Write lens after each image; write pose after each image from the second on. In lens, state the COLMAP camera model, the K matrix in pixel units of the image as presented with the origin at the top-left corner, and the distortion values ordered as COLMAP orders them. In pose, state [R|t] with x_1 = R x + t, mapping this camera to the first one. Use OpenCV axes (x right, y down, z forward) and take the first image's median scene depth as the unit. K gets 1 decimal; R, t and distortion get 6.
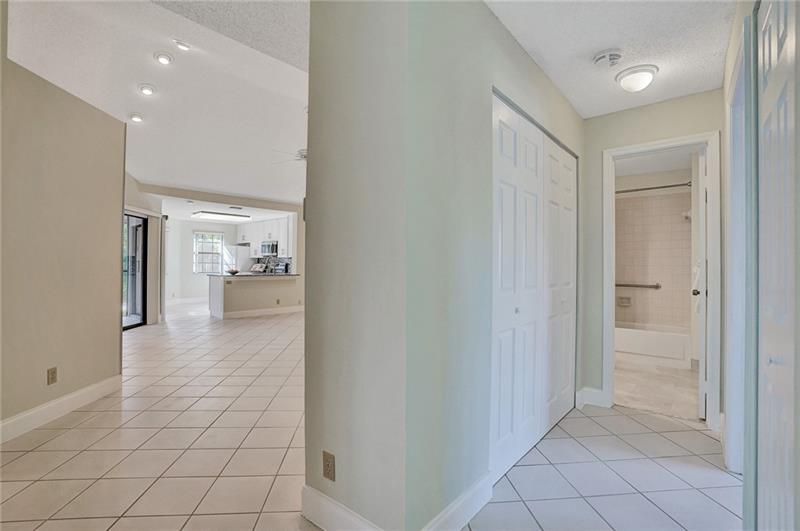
lens RADIAL K [[376.4, 0, 395.9], [0, 376.4, 262.0], [0, 0, 1]] dist [-0.079390, 0.039595]
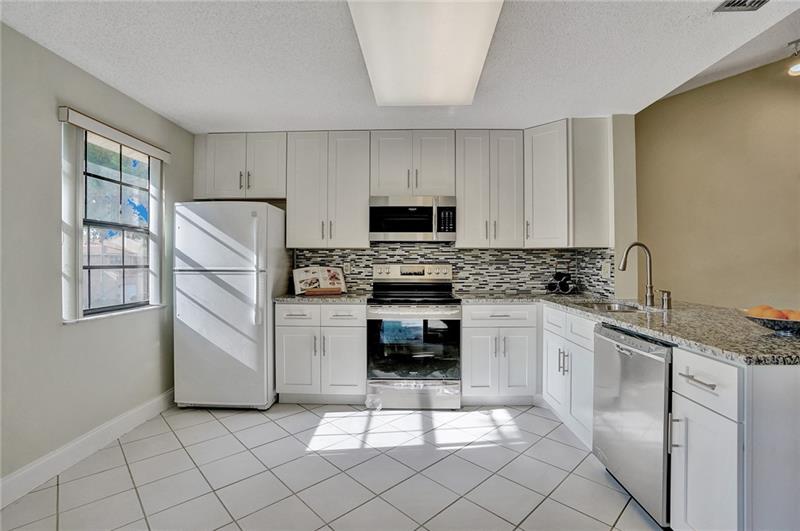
lens RADIAL K [[376.4, 0, 395.9], [0, 376.4, 262.0], [0, 0, 1]] dist [-0.079390, 0.039595]
pose [[0.794272, -0.009221, 0.607493, -0.617941], [0.001732, 0.999915, 0.012914, -0.004323], [-0.607560, -0.009205, 0.794220, 0.865008]]
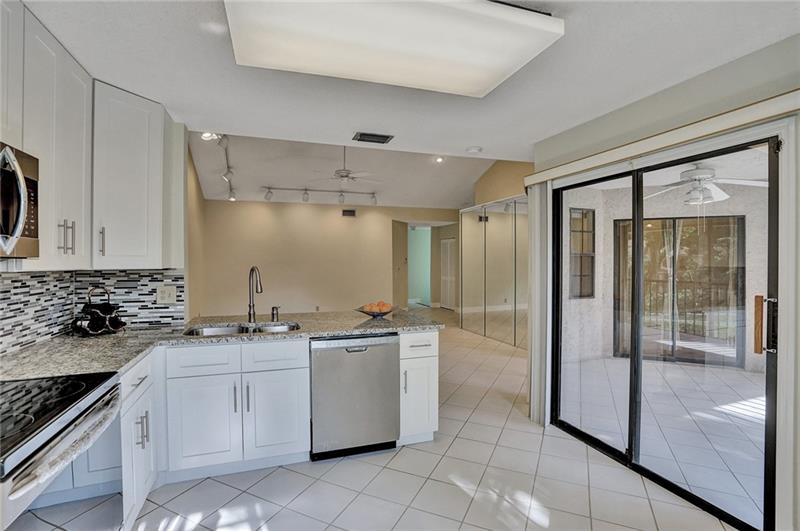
lens RADIAL K [[376.4, 0, 395.9], [0, 376.4, 262.0], [0, 0, 1]] dist [-0.079390, 0.039595]
pose [[-0.854834, -0.008122, 0.518838, -0.569550], [-0.010858, 0.999939, -0.002235, -0.018697], [-0.518788, -0.007544, -0.854870, 1.163523]]
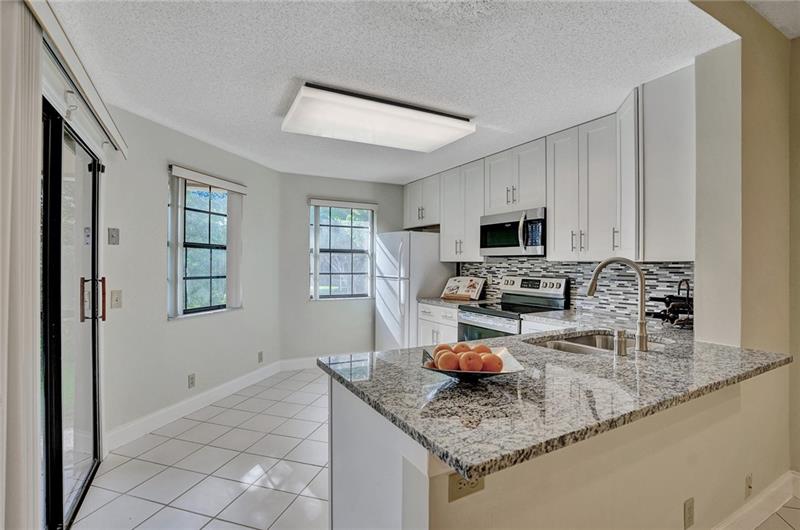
lens RADIAL K [[376.4, 0, 382.2], [0, 376.4, 266.6], [0, 0, 1]] dist [-0.049560, 0.000256]
pose [[0.924582, 0.000555, -0.380984, -0.363223], [0.003428, 0.999946, 0.009776, -0.012365], [0.380969, -0.010344, 0.924530, 0.746647]]
